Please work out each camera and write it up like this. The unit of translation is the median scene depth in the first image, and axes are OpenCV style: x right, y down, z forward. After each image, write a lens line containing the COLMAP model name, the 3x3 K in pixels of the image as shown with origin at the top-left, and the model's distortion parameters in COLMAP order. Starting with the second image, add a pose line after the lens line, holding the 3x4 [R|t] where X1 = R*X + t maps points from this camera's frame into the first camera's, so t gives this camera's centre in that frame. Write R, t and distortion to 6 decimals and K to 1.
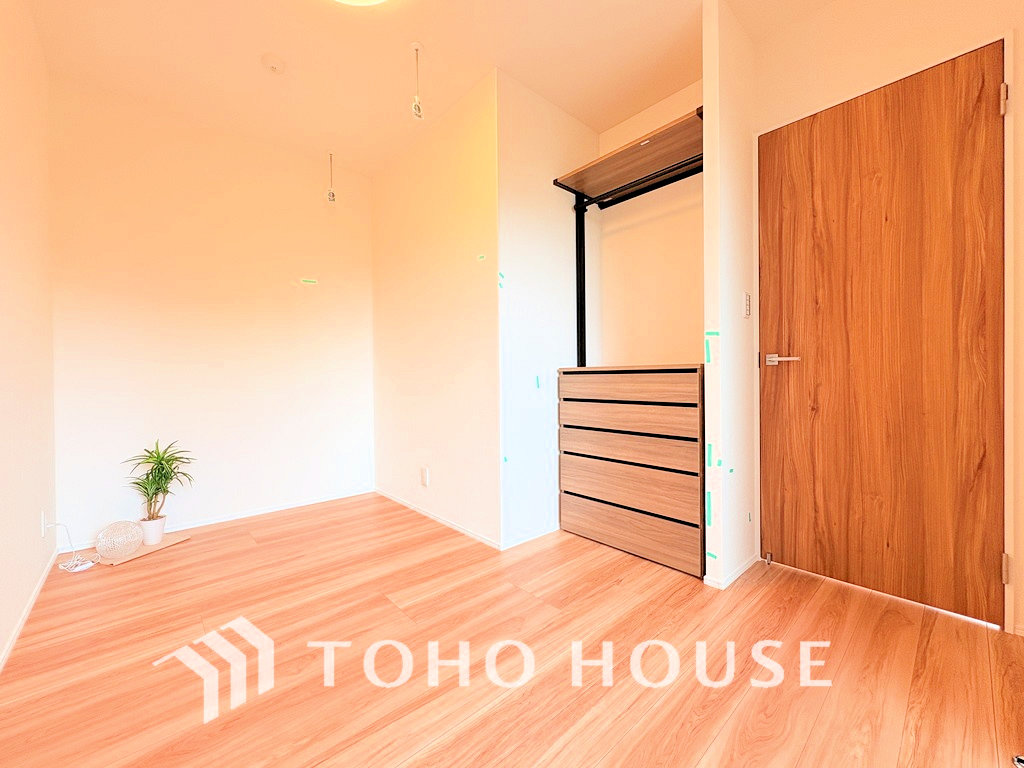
lens RADIAL K [[408.0, 0, 503.5], [0, 408.0, 383.9], [0, 0, 1]] dist [0.000321, -0.000268]
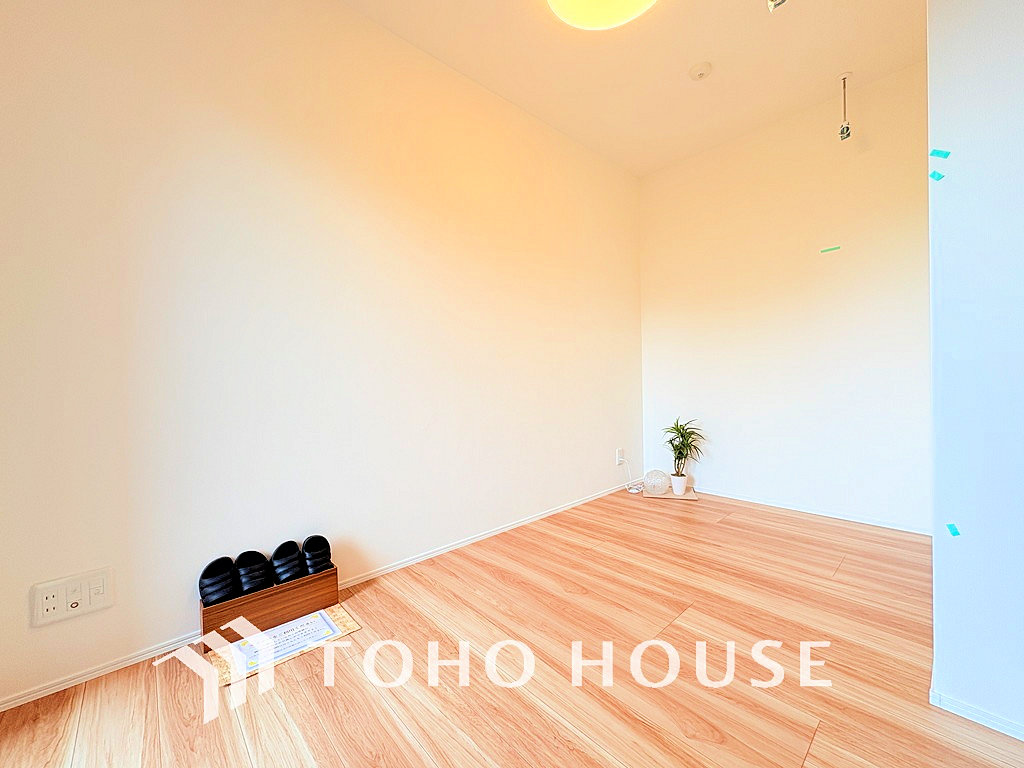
lens RADIAL K [[408.0, 0, 515.1], [0, 408.0, 375.0], [0, 0, 1]] dist [0.000321, -0.000268]
pose [[0.025411, 0.001032, -0.999677, 0.473065], [0.004757, 0.999988, 0.001153, 0.000114], [0.999666, -0.004785, 0.025406, 0.461756]]
